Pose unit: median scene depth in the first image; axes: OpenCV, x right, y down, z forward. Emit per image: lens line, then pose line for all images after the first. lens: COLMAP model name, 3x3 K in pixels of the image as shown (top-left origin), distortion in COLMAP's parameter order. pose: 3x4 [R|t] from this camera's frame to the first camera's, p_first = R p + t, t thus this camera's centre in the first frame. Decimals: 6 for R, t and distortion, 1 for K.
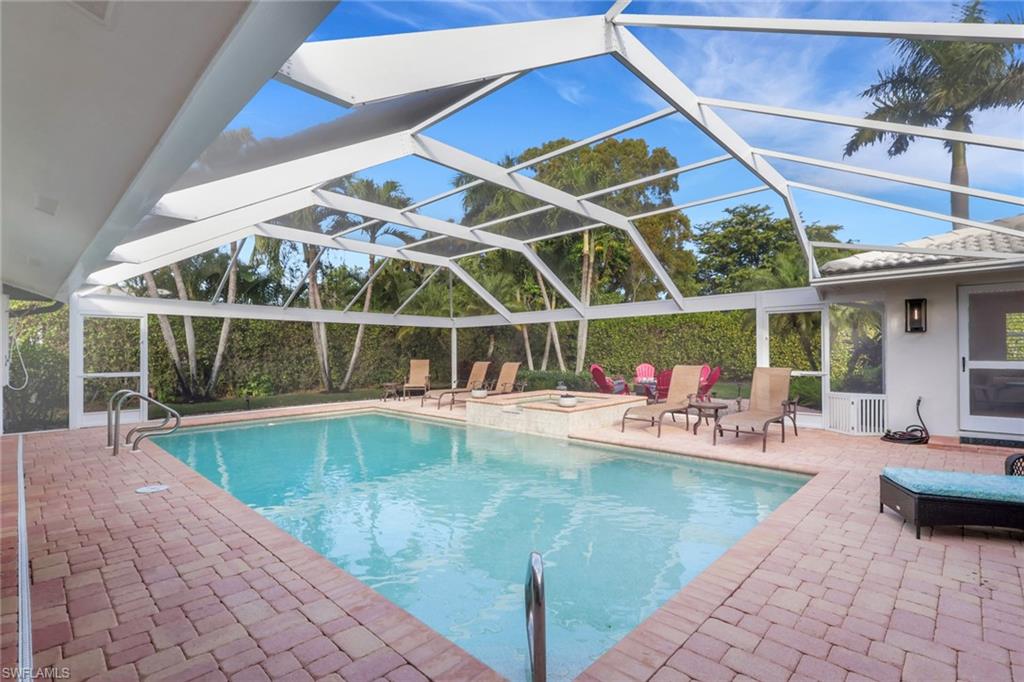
lens RADIAL K [[472.1, 0, 512.9], [0, 472.1, 349.5], [0, 0, 1]] dist [-0.002074, -0.000319]
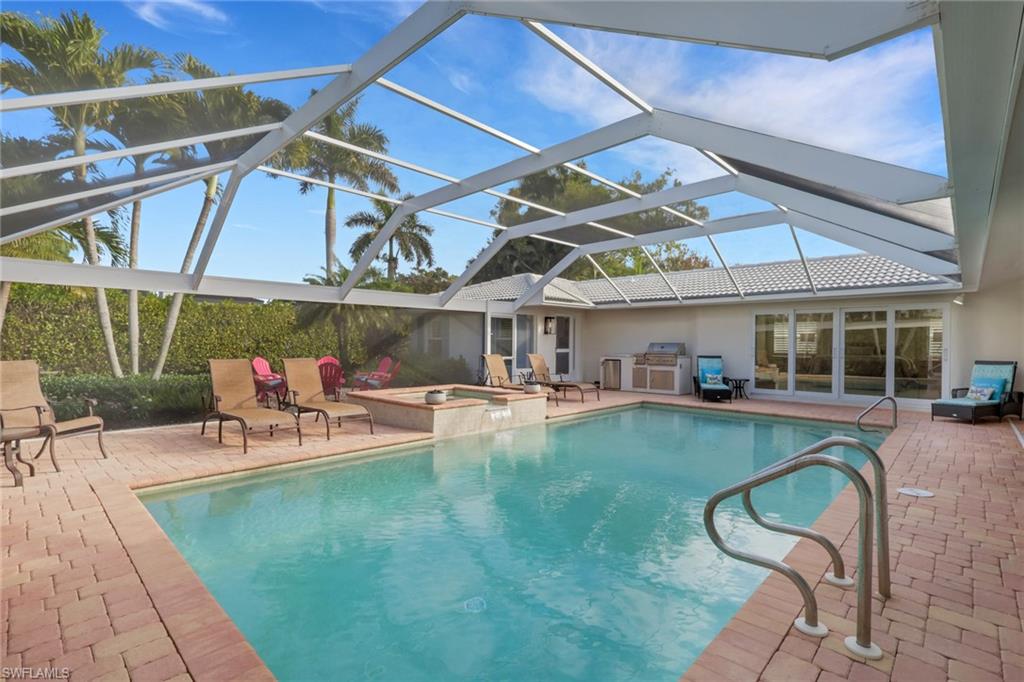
lens RADIAL K [[472.1, 0, 512.9], [0, 472.1, 349.5], [0, 0, 1]] dist [-0.002074, -0.000319]
pose [[-0.000210, -0.007750, 0.999970, -0.986332], [-0.009048, 0.999929, 0.007748, 0.012514], [-0.999959, -0.009046, -0.000280, 1.064902]]
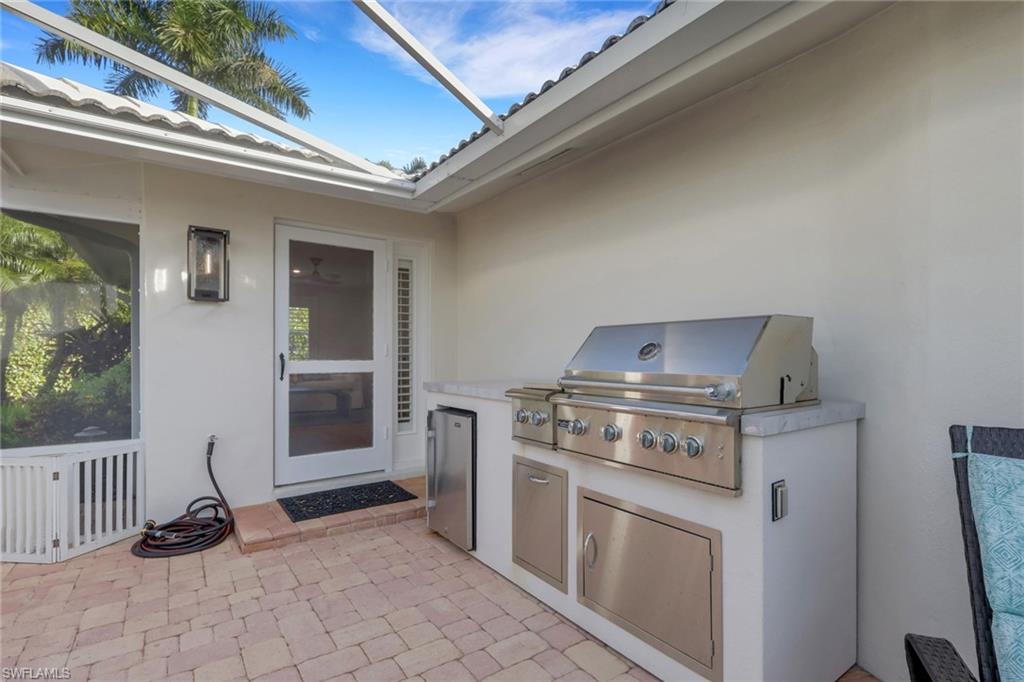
lens RADIAL K [[485.8, 0, 514.2], [0, 485.8, 354.3], [0, 0, 1]] dist [-0.001095, -0.000071]
pose [[0.184693, 0.001530, 0.982795, 0.402324], [-0.002387, 0.999997, -0.001108, 0.015312], [-0.982793, -0.002141, 0.184696, 0.562458]]
